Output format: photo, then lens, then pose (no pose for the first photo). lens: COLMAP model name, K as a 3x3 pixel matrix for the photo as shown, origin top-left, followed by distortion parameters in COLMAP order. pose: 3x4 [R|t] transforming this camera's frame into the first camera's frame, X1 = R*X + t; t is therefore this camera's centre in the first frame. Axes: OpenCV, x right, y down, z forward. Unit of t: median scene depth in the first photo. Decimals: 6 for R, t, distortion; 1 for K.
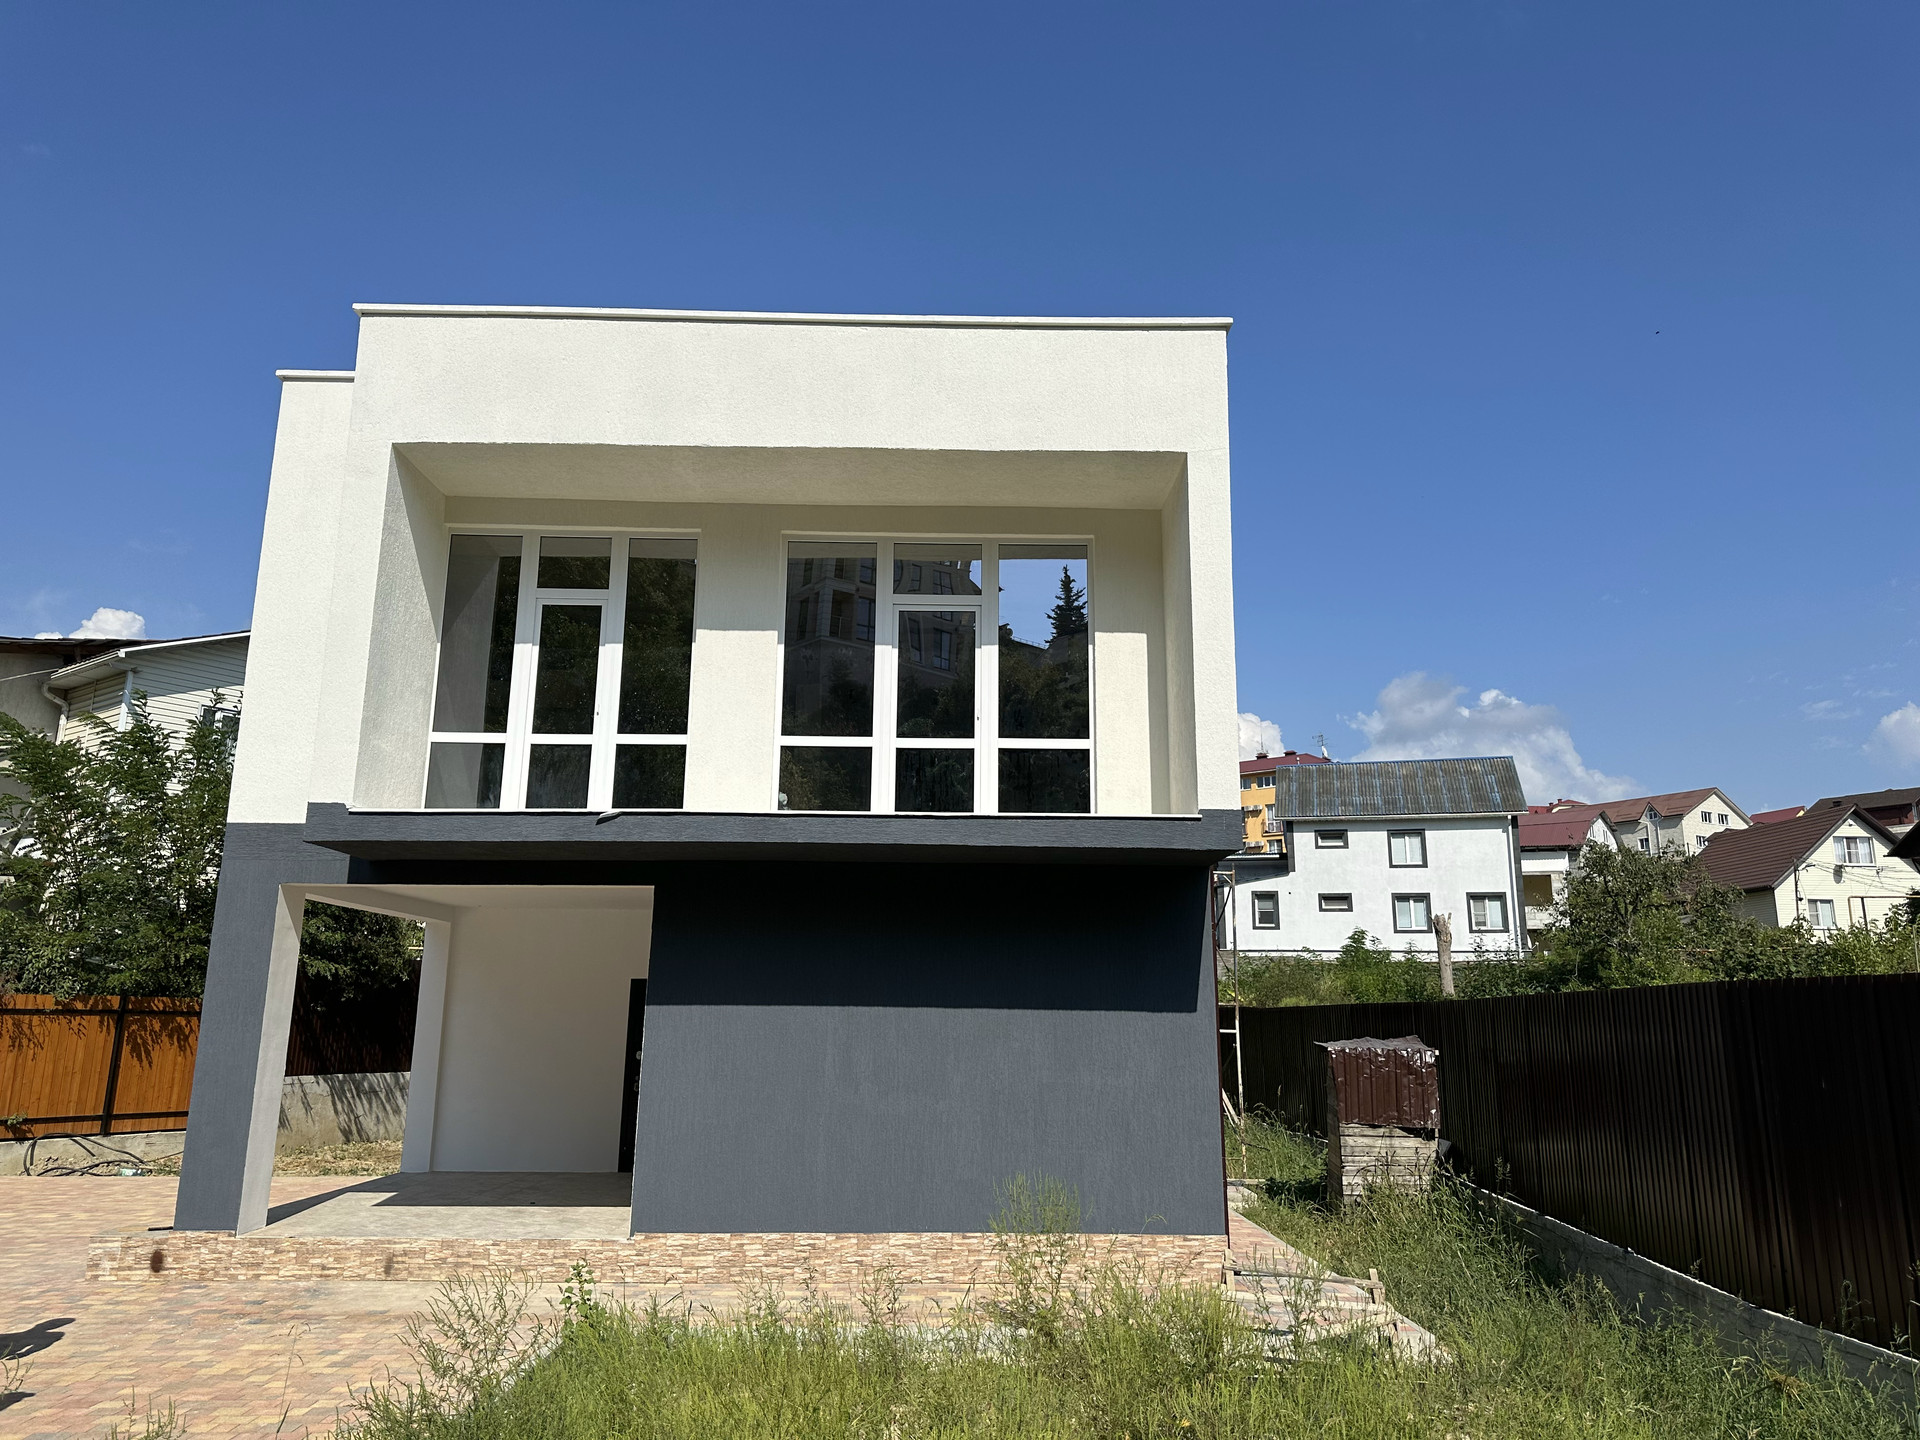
lens RADIAL K [[1350.3, 0, 970.9], [0, 1350.3, 719.4], [0, 0, 1]] dist [0.061550, -0.084611]
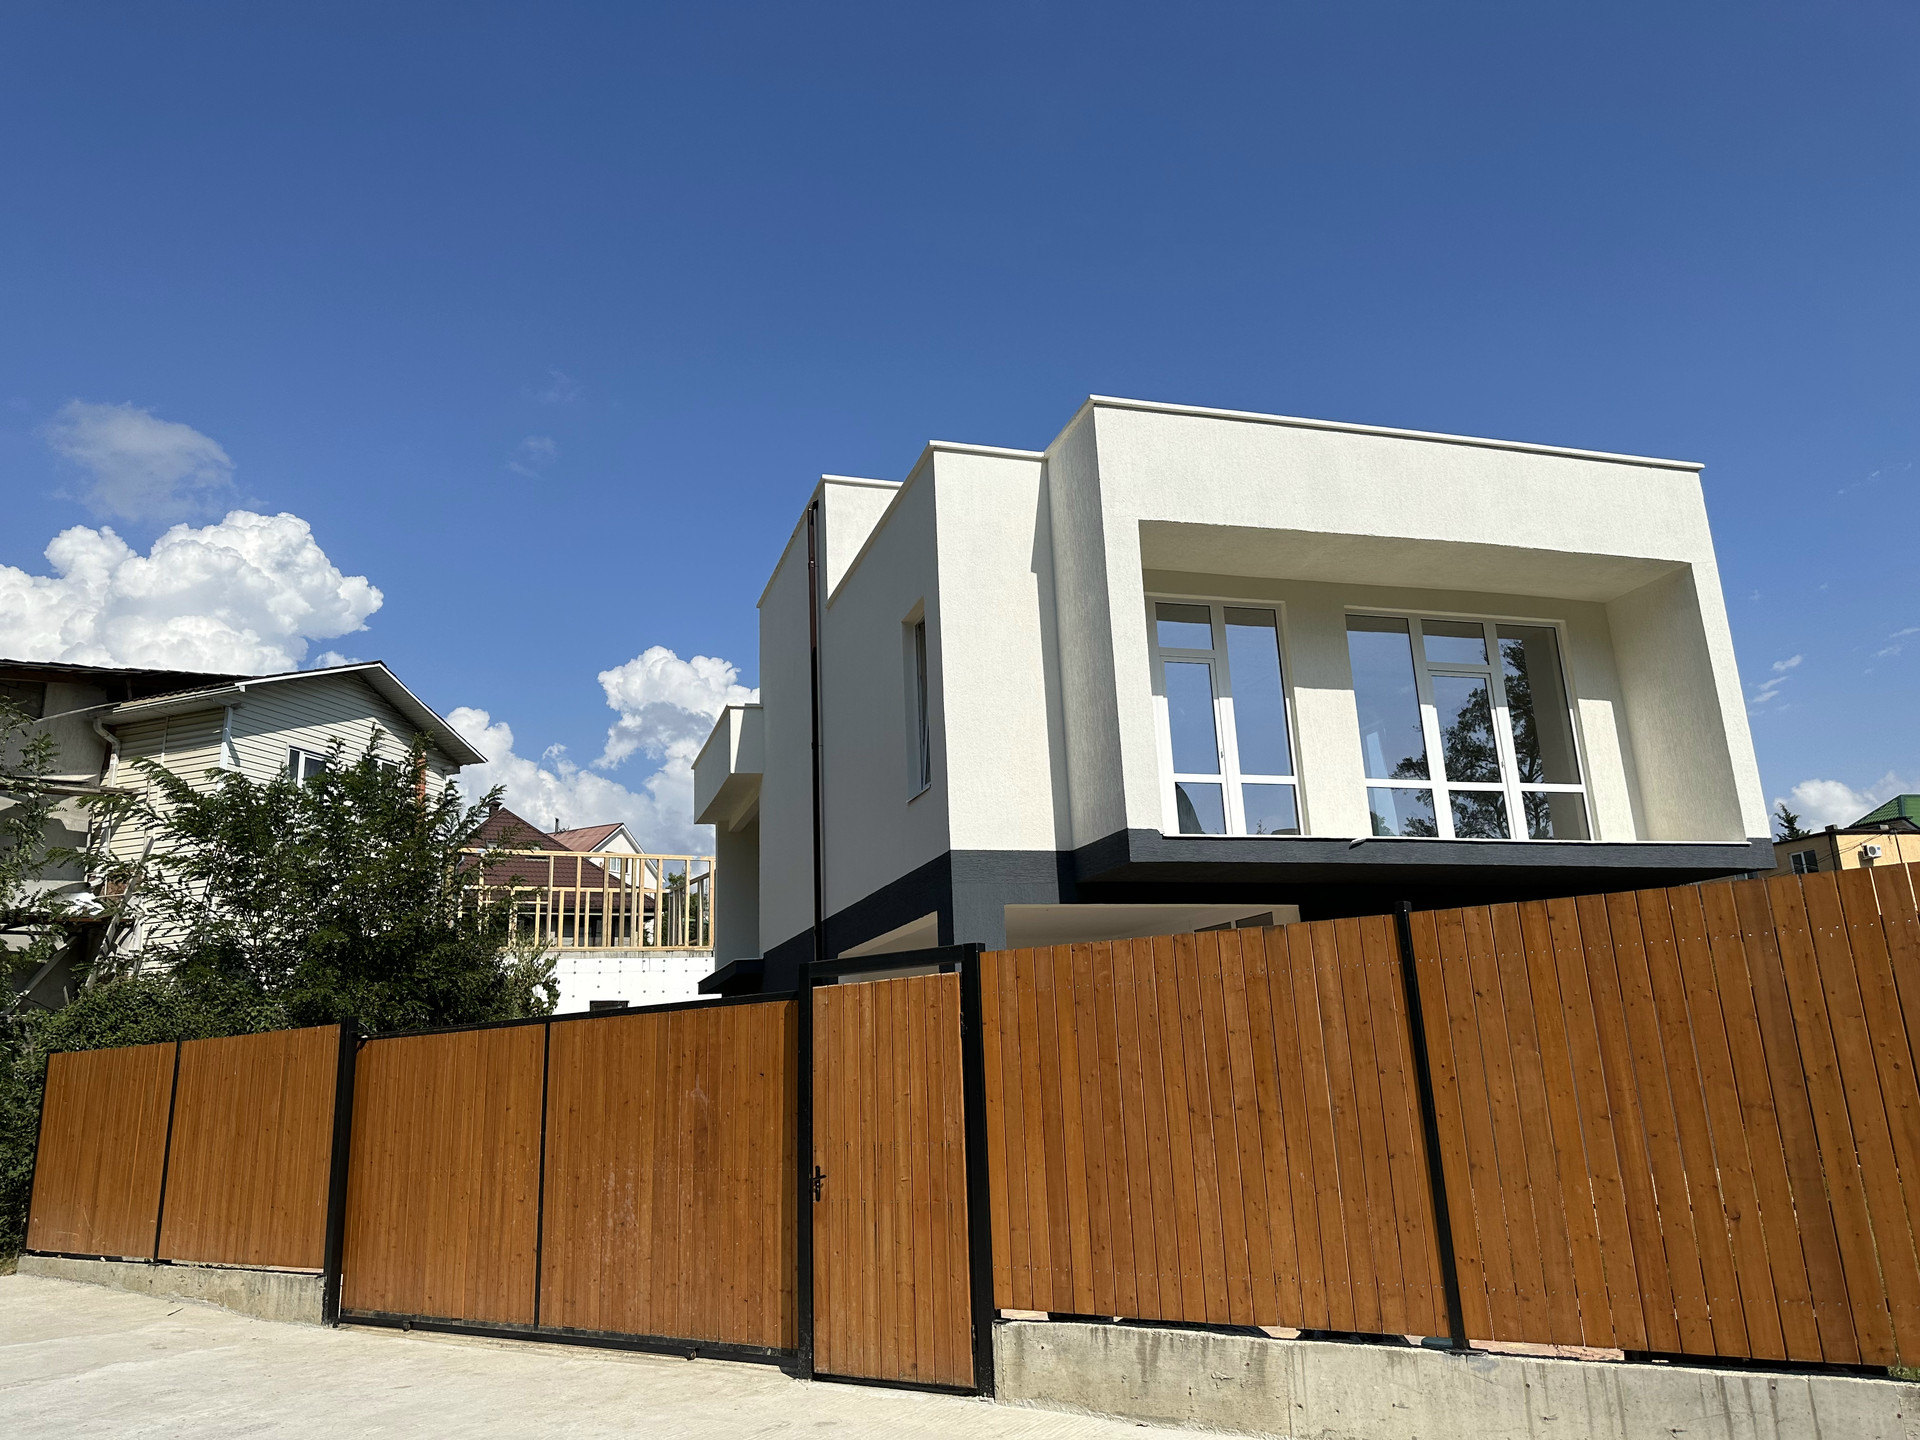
lens RADIAL K [[1350.3, 0, 970.9], [0, 1350.3, 719.4], [0, 0, 1]] dist [0.061550, -0.084611]
pose [[0.954352, 0.022256, 0.297854, -0.880120], [-0.009288, 0.998949, -0.044886, 0.019670], [-0.298540, 0.040070, 0.953556, -0.046247]]
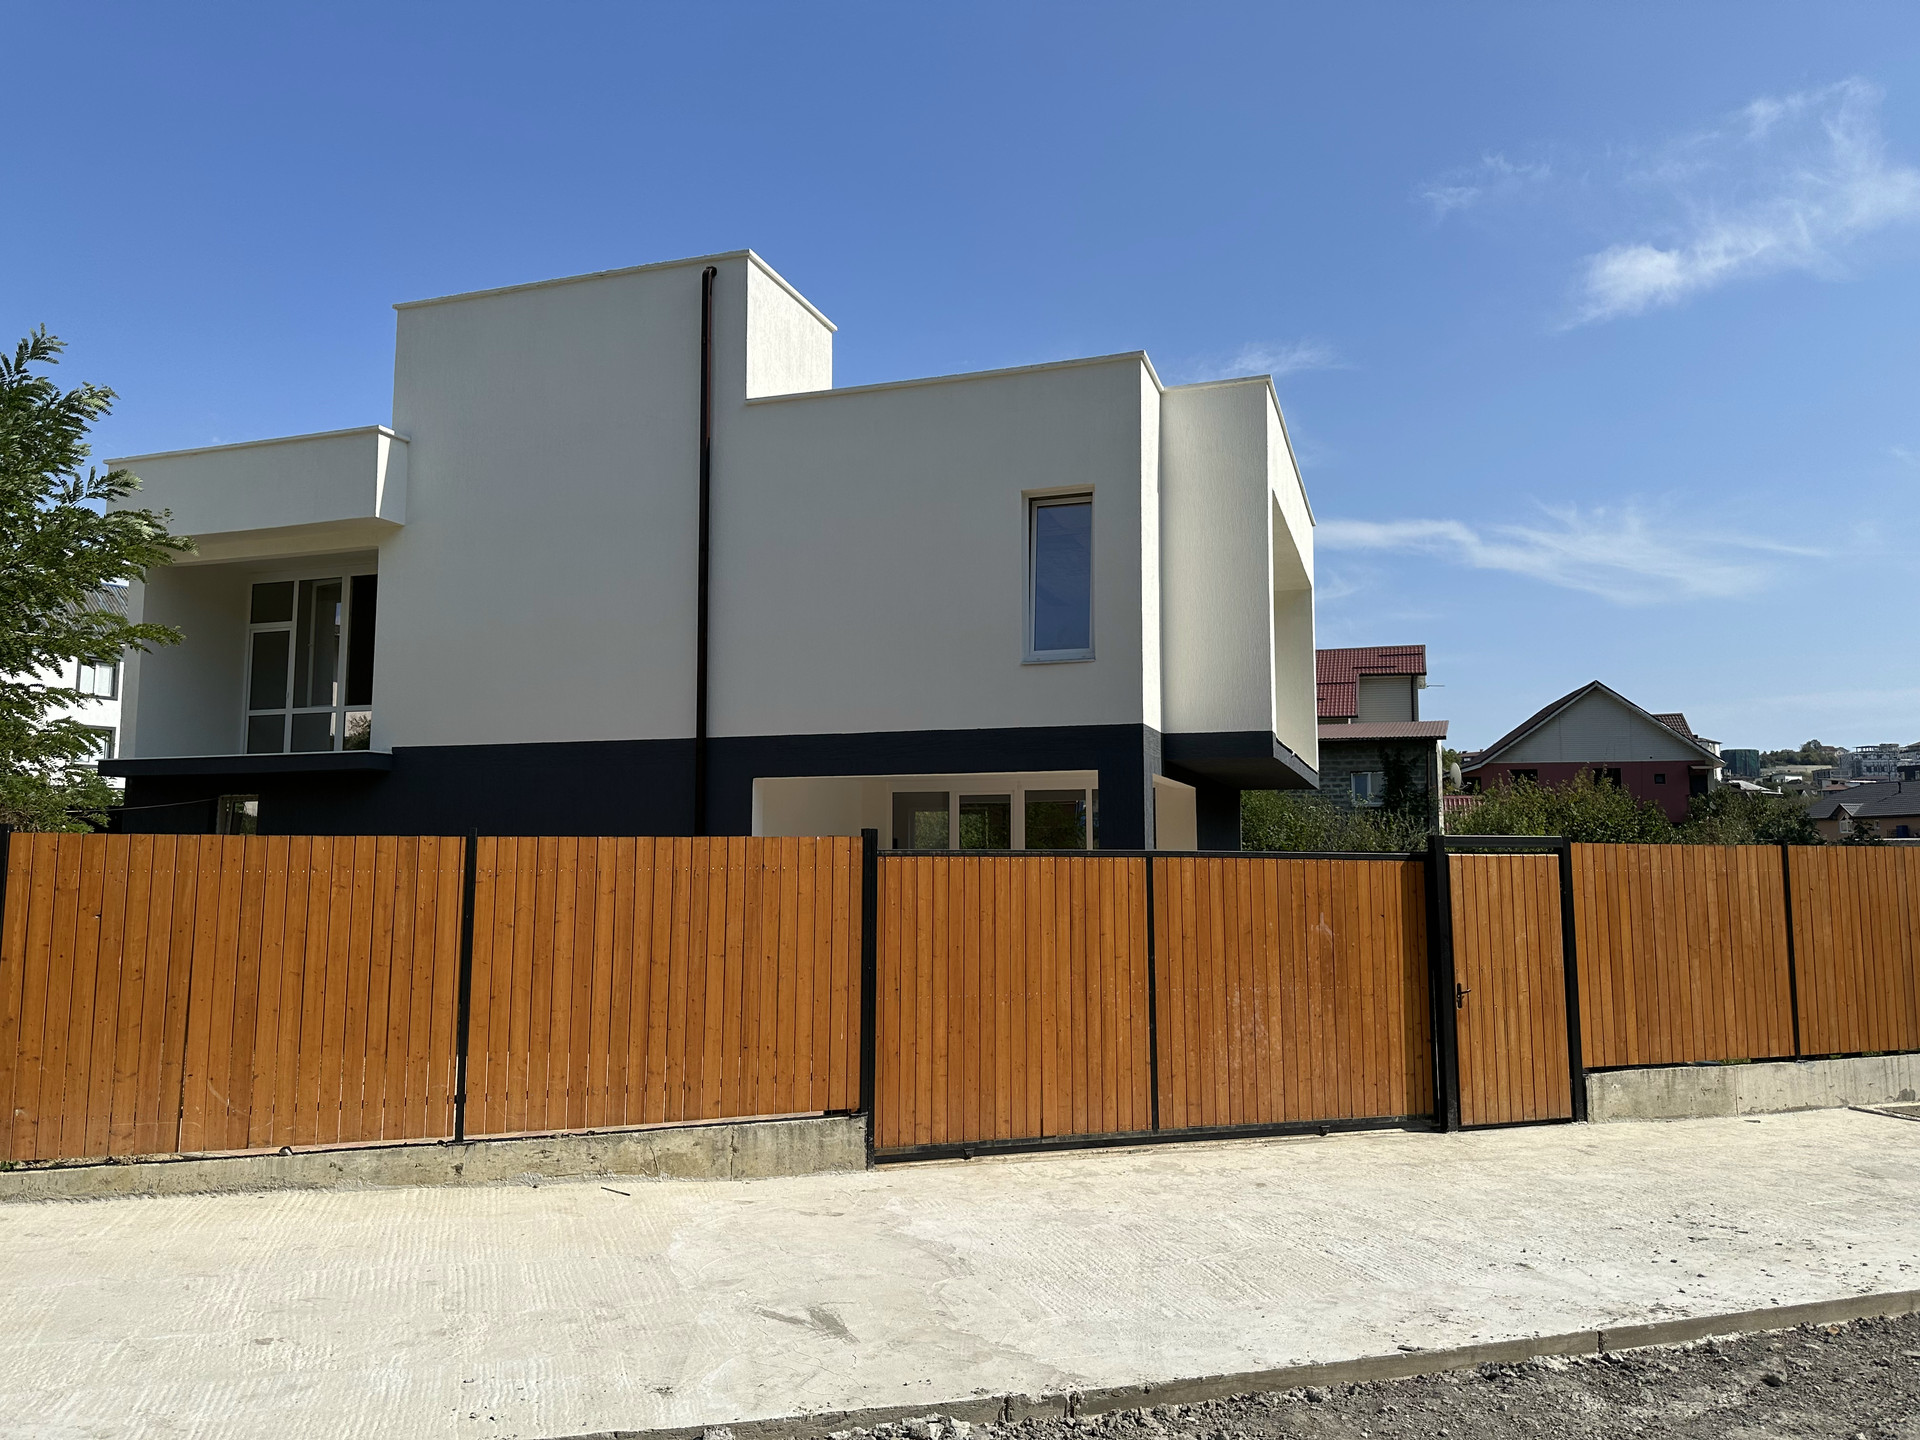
lens RADIAL K [[1350.3, 0, 970.9], [0, 1350.3, 719.4], [0, 0, 1]] dist [0.061550, -0.084611]
pose [[0.334583, 0.090823, 0.937979, -1.842958], [-0.202744, 0.978974, -0.022472, 0.138260], [-0.920298, -0.182651, 0.345962, 0.733213]]
